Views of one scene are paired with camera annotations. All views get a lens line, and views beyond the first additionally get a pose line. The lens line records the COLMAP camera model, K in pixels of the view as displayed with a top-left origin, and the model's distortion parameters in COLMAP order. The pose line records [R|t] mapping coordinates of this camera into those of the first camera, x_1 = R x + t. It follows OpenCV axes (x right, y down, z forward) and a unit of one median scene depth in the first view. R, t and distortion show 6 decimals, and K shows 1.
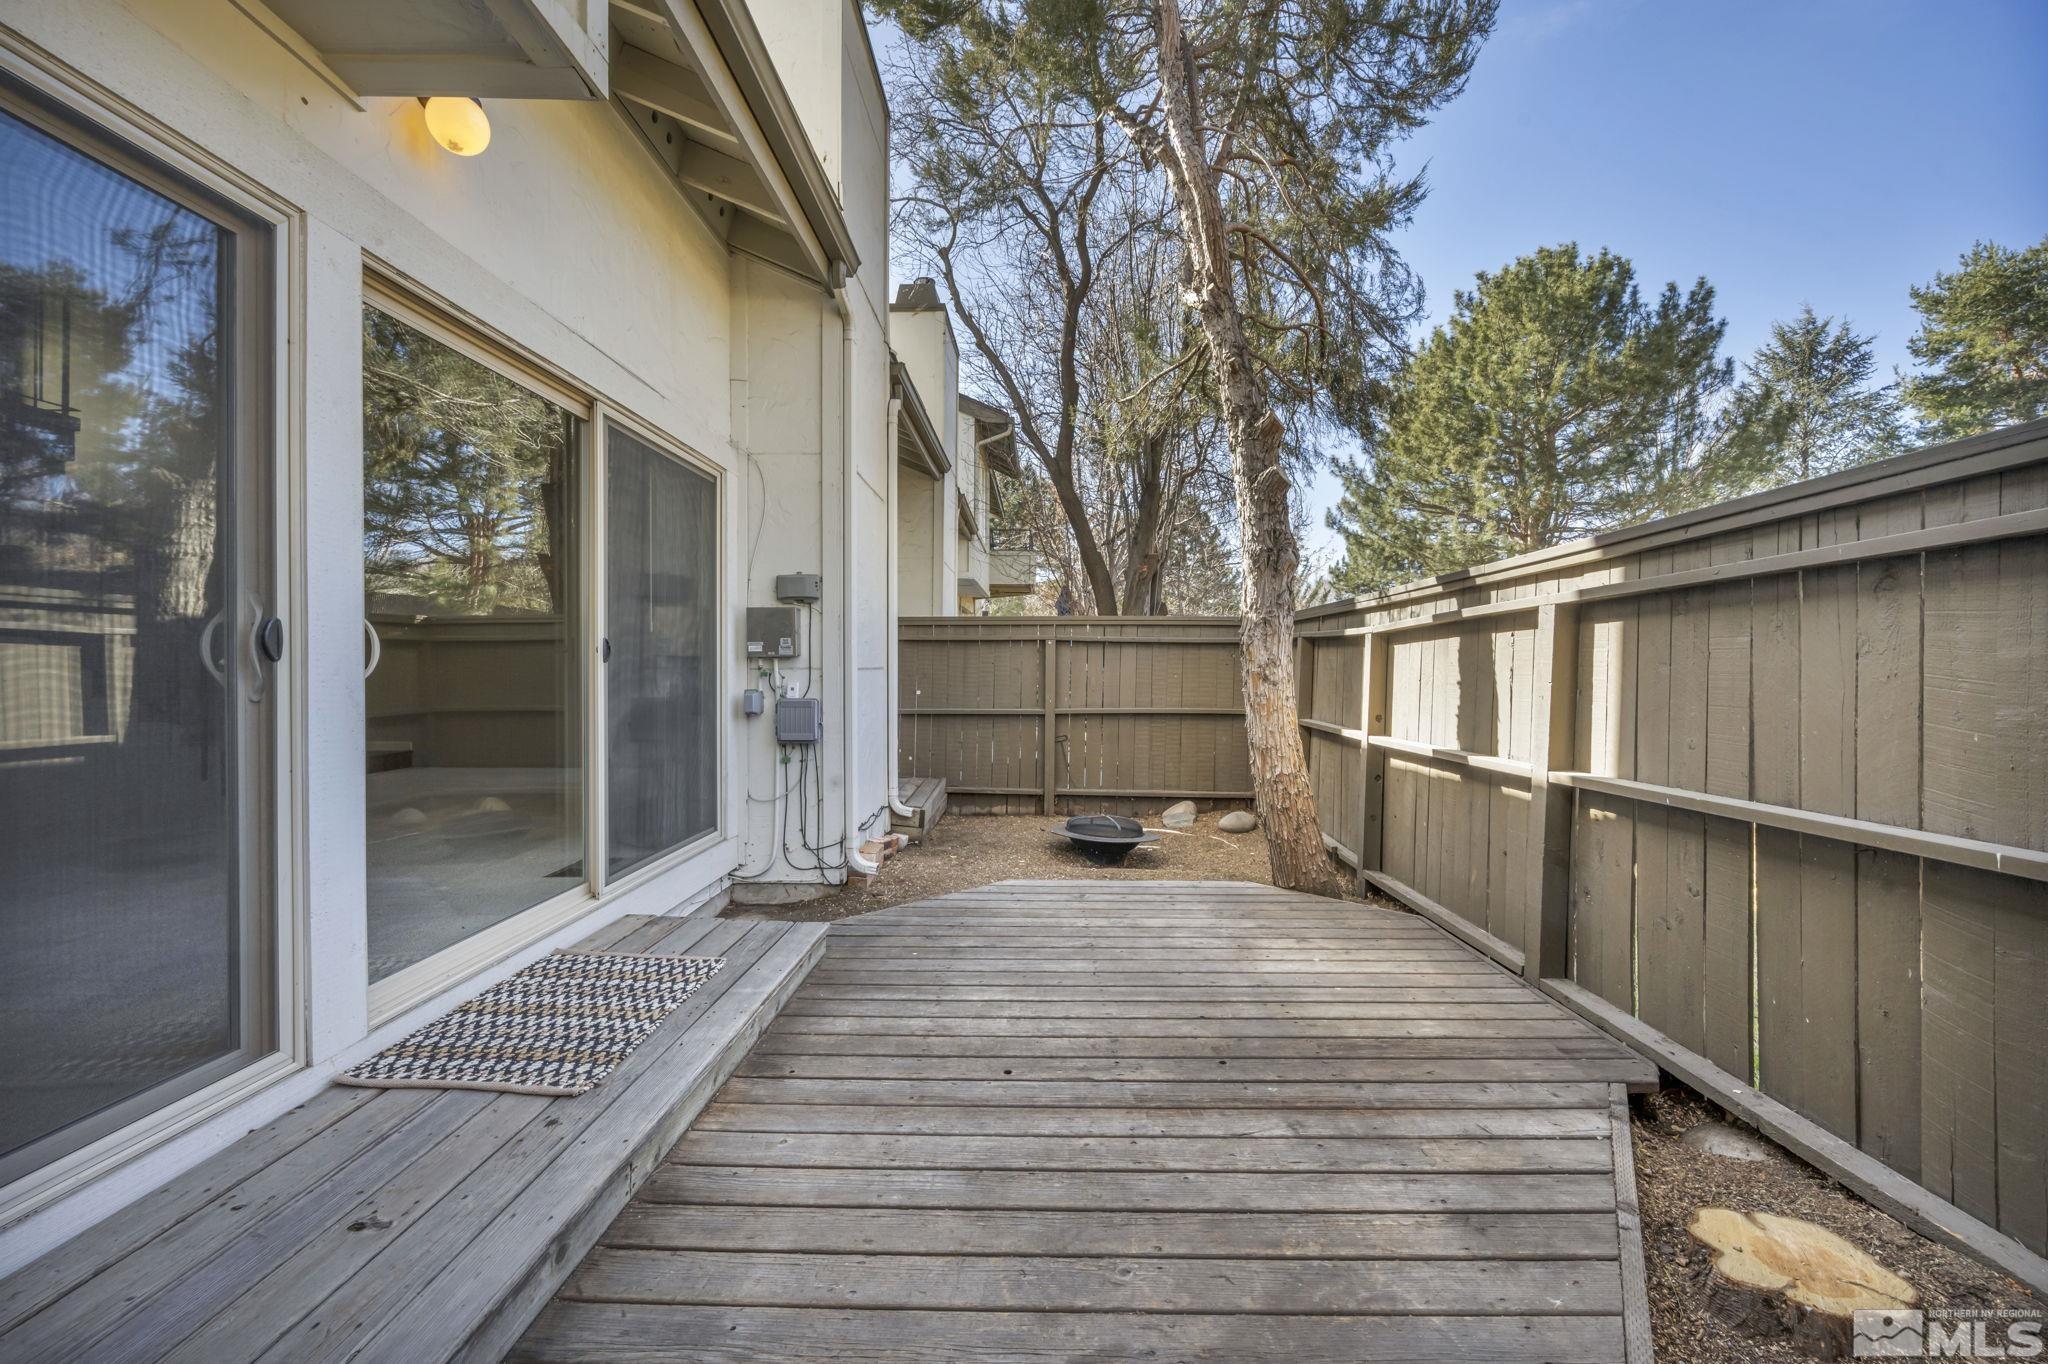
lens RADIAL K [[829.5, 0, 1042.4], [0, 829.5, 676.8], [0, 0, 1]] dist [0.002197, -0.000979]
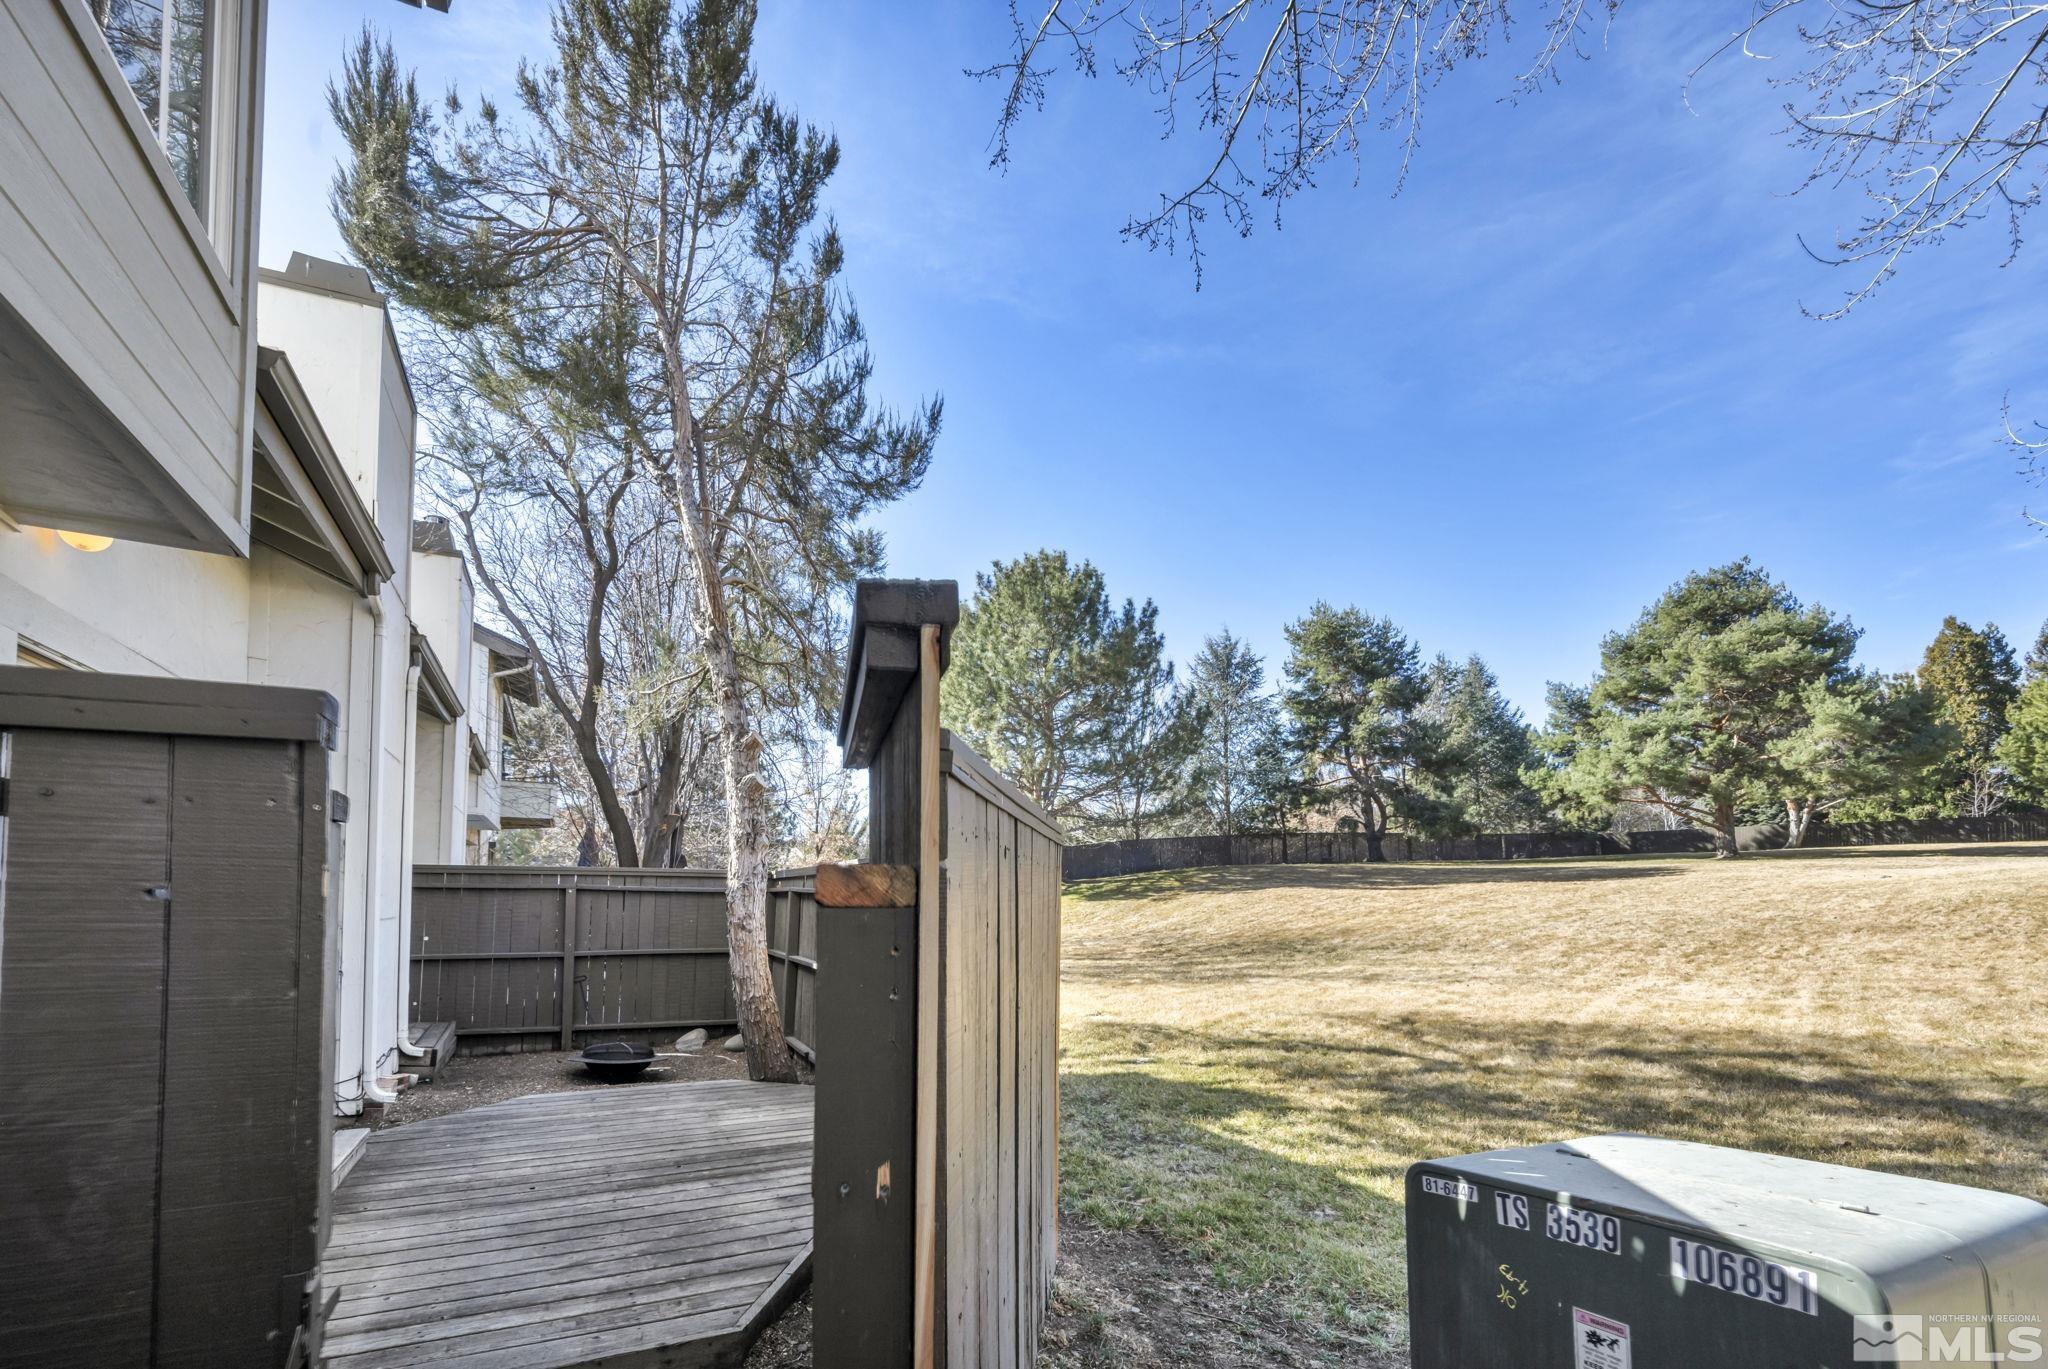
lens RADIAL K [[877.4, 0, 1002.5], [0, 877.4, 869.1], [0, 0, 1]] dist [0.003707, -0.002317]
pose [[0.894084, 0.019467, 0.447477, -0.000402], [0.001708, 0.998900, -0.046870, -0.014639], [-0.447897, 0.042670, 0.893066, -0.284098]]
